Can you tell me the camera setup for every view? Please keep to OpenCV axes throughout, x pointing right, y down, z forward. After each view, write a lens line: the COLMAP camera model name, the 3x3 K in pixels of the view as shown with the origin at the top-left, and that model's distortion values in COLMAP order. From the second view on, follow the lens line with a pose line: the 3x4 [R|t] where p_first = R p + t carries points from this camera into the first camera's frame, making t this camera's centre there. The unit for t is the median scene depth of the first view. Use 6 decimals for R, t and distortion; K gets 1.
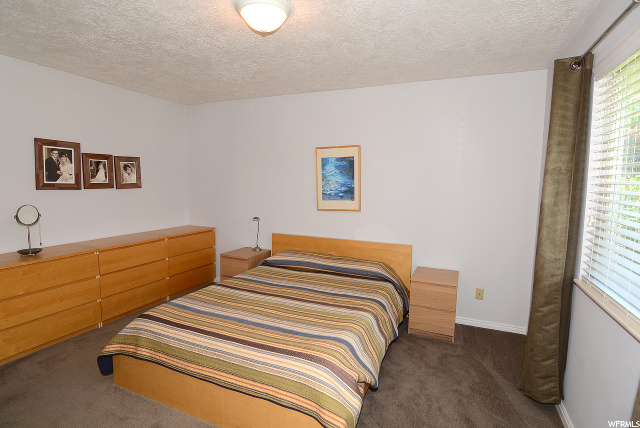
lens RADIAL K [[330.2, 0, 316.3], [0, 330.2, 213.0], [0, 0, 1]] dist [-0.001283, -0.013834]
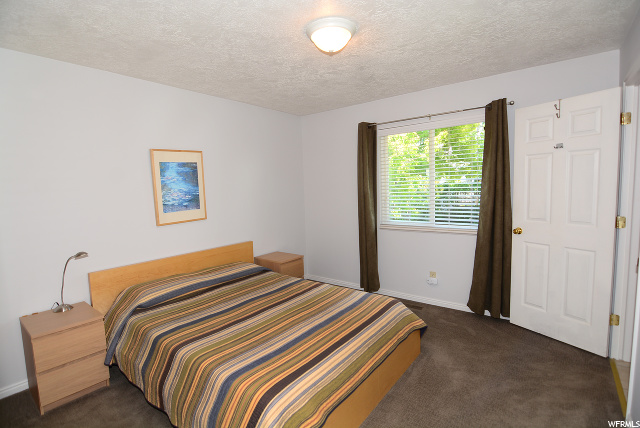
lens RADIAL K [[330.2, 0, 316.3], [0, 330.2, 213.0], [0, 0, 1]] dist [-0.001283, -0.013834]
pose [[0.242281, -0.107021, 0.964286, -0.715111], [0.128296, 0.988703, 0.077496, -0.056093], [-0.961686, 0.104939, 0.253274, 0.438617]]
